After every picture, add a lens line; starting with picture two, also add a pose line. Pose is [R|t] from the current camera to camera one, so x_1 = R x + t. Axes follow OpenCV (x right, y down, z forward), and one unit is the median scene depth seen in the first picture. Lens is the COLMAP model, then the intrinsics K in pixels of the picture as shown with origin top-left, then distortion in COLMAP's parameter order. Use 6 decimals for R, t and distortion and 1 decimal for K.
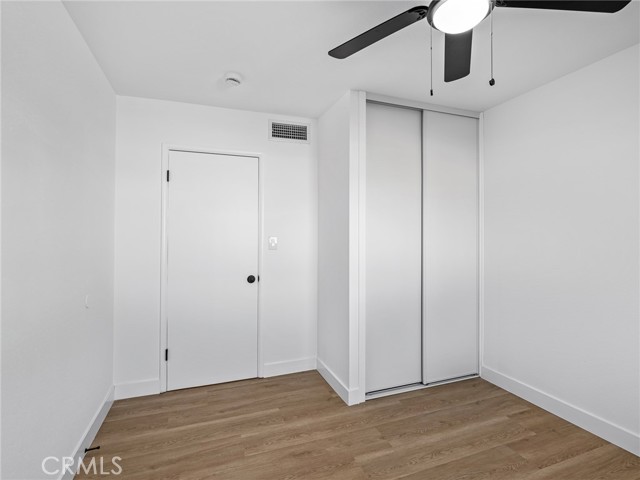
lens RADIAL K [[321.4, 0, 317.5], [0, 321.4, 234.8], [0, 0, 1]] dist [-0.004557, 0.002256]
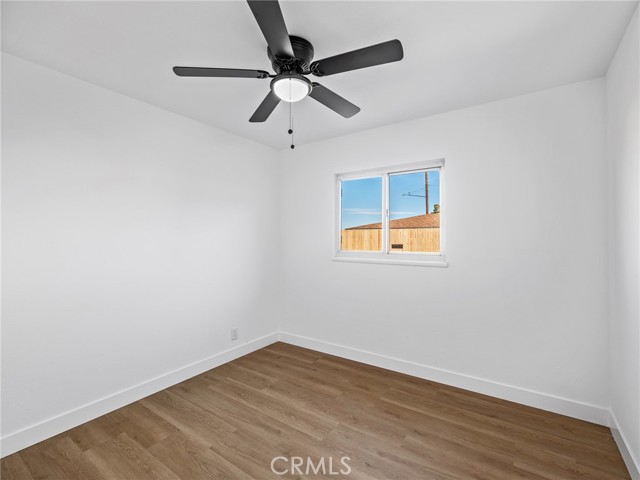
lens RADIAL K [[297.4, 0, 318.3], [0, 297.4, 243.3], [0, 0, 1]] dist [0.002985, -0.002705]
pose [[-0.562097, -0.013081, 0.826968, -0.450102], [0.011805, 0.999646, 0.023836, -0.000757], [-0.826987, 0.023160, -0.561744, 1.008745]]
